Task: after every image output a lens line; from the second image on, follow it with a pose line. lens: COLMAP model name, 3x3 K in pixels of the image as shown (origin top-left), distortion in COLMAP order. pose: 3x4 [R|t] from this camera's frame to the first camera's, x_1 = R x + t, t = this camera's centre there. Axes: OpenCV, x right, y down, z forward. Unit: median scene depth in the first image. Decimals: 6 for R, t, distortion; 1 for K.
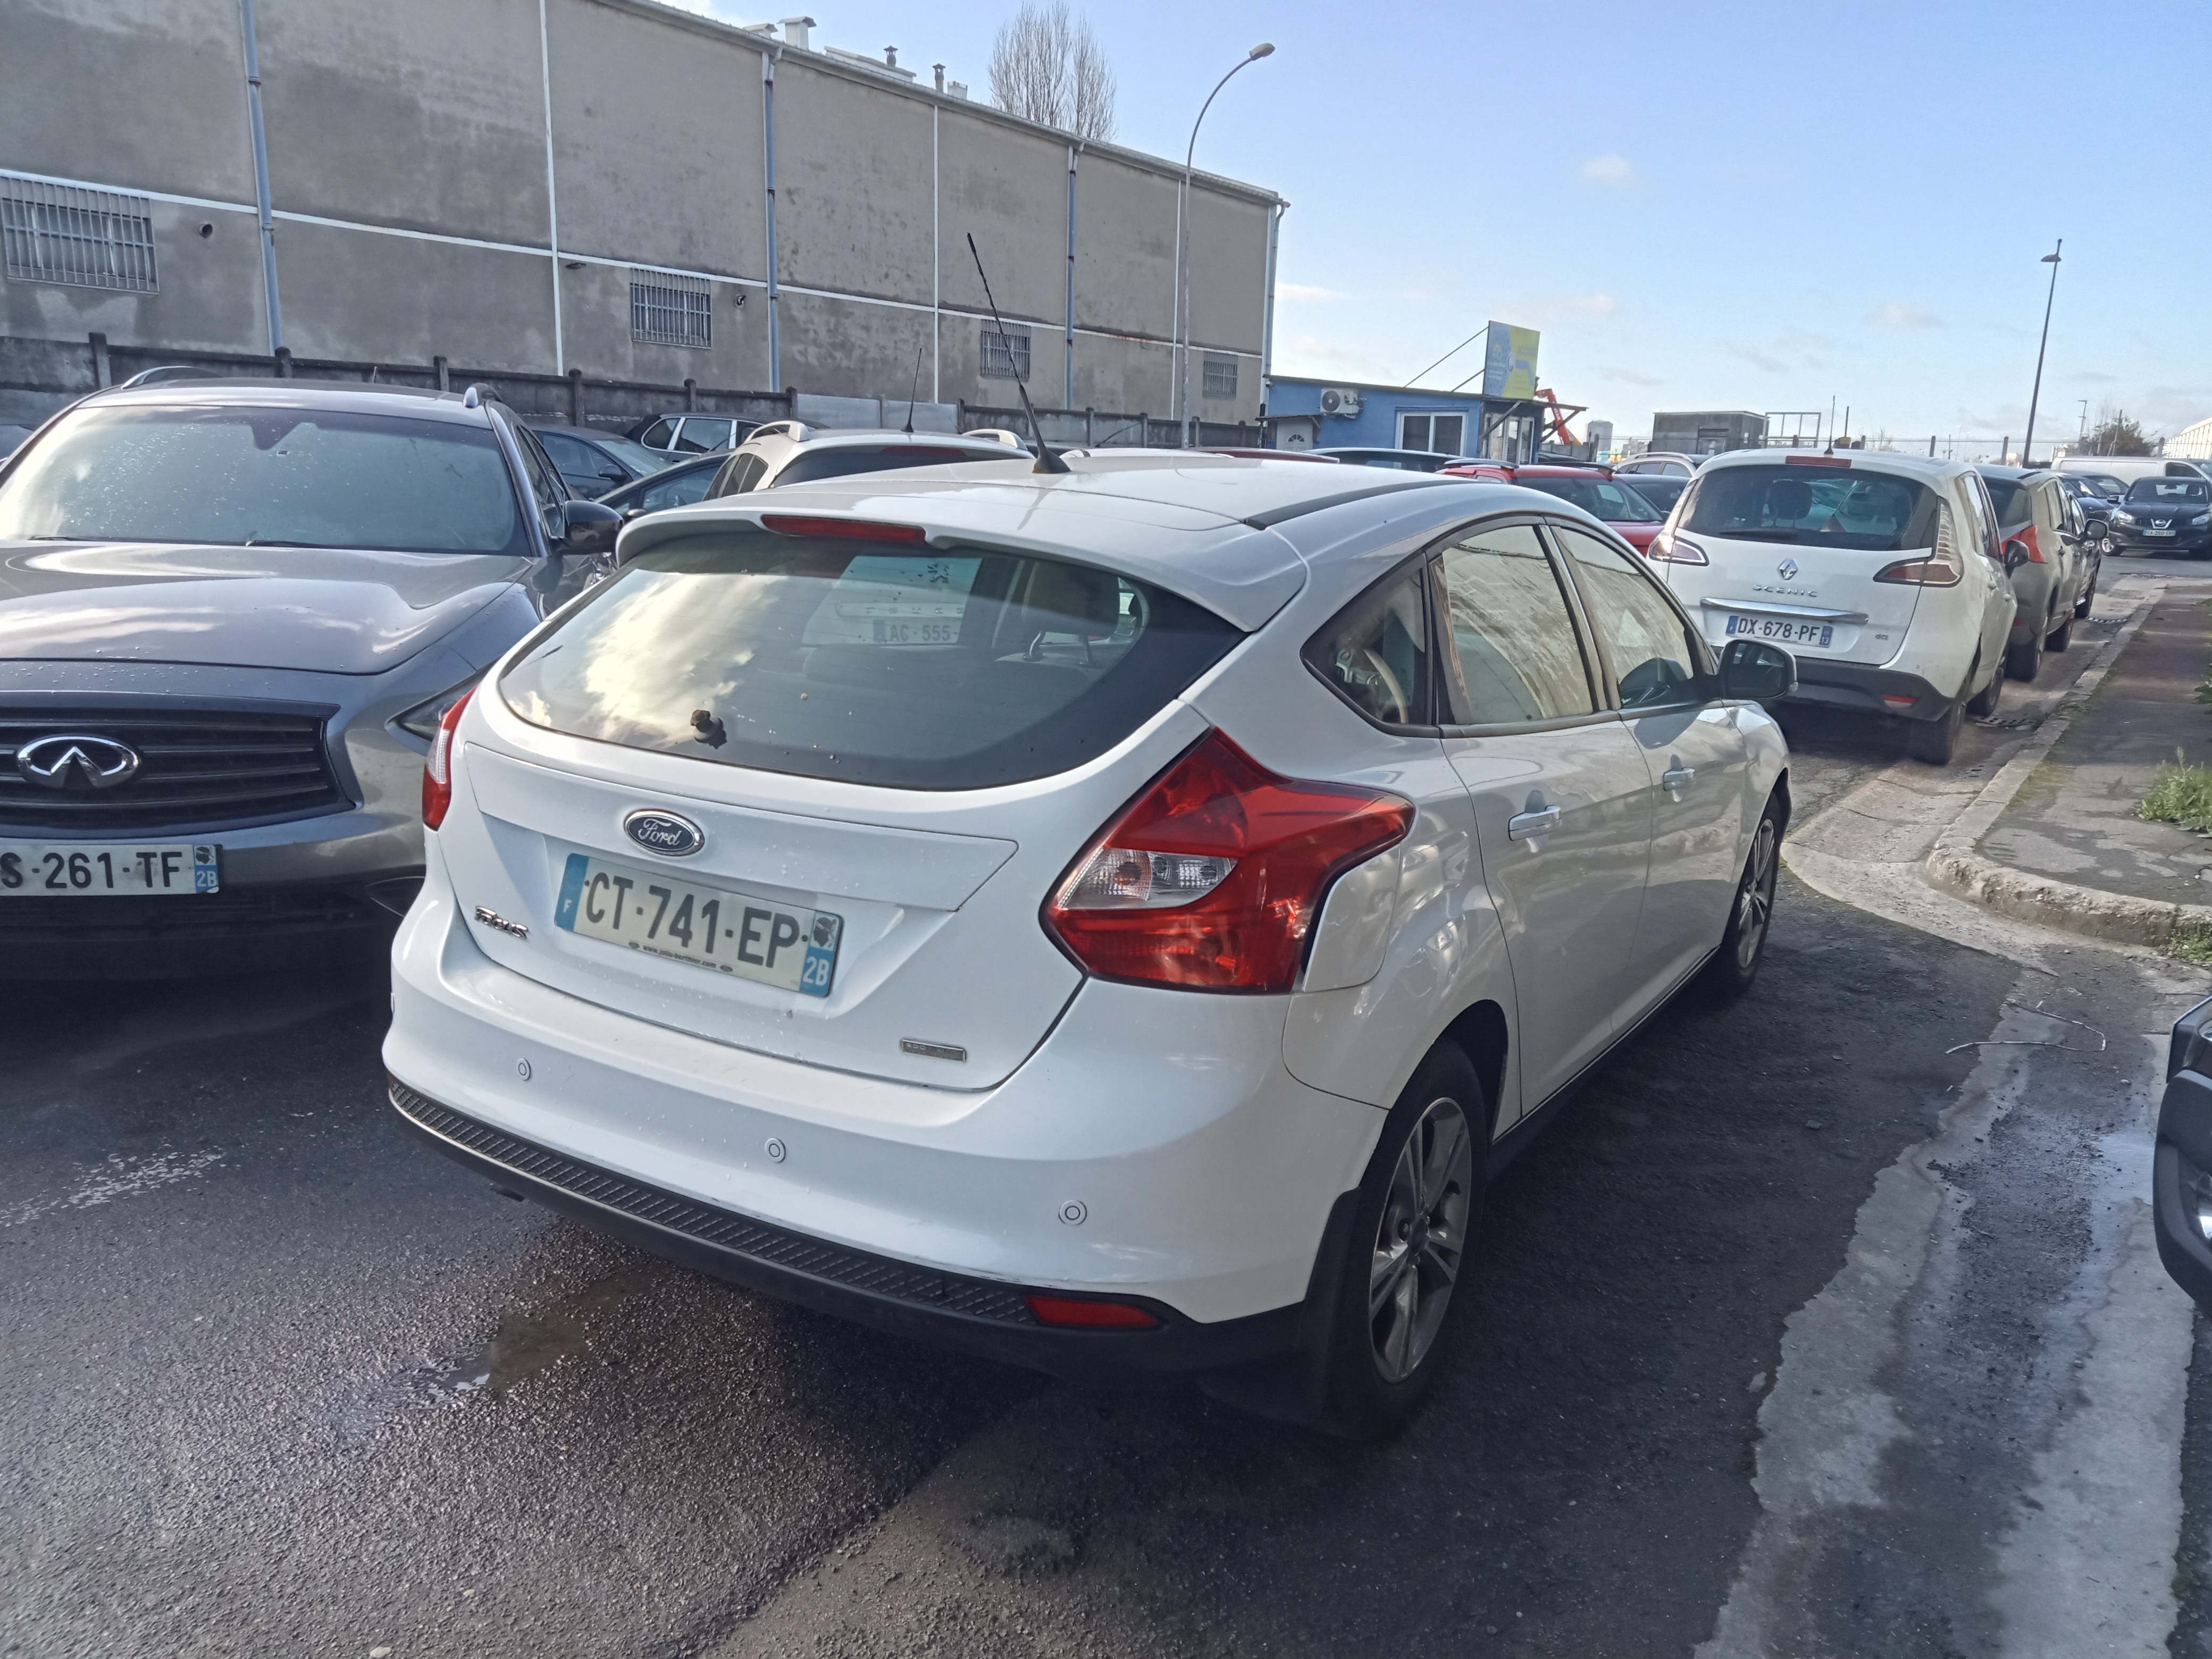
lens RADIAL K [[1650.9, 0, 1109.2], [0, 1650.9, 828.0], [0, 0, 1]] dist [0.000771, 0.000285]
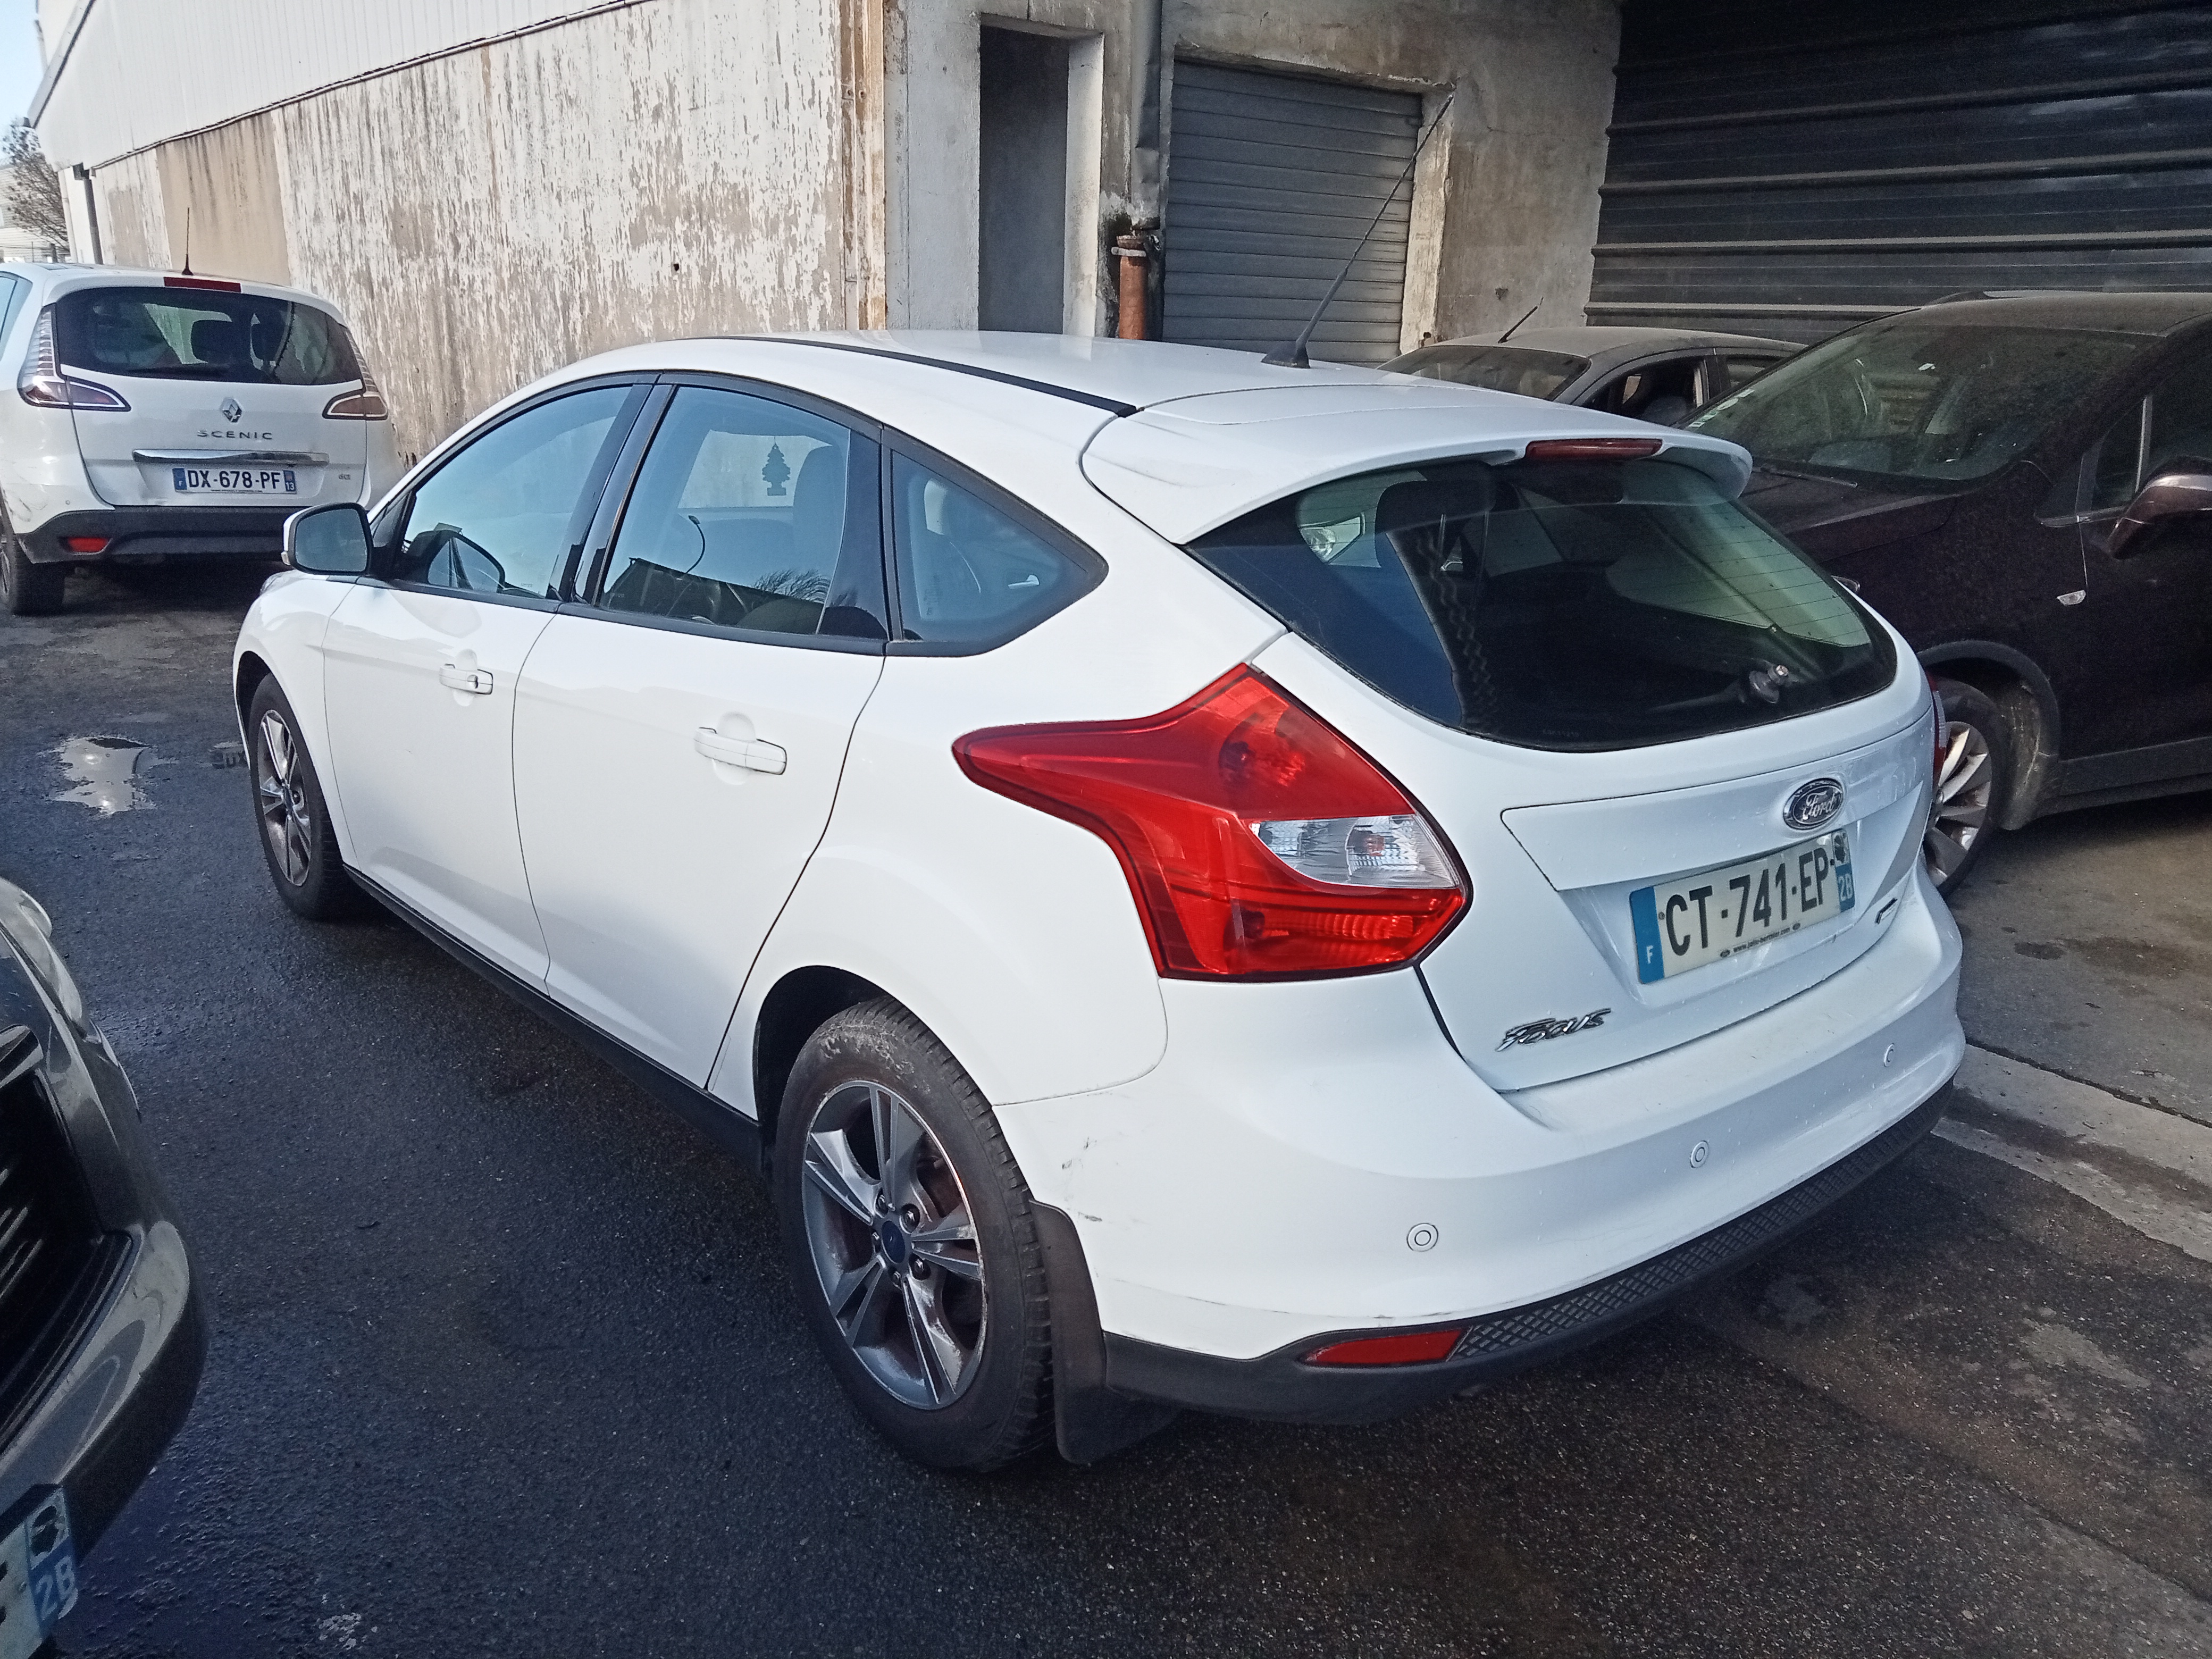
lens RADIAL K [[1650.9, 0, 1106.9], [0, 1650.9, 833.3], [0, 0, 1]] dist [0.000771, 0.000285]
pose [[0.299579, -0.289259, 0.909165, -1.122218], [0.178479, 0.953101, 0.244427, -0.253082], [-0.937229, 0.089041, 0.337156, 0.969845]]
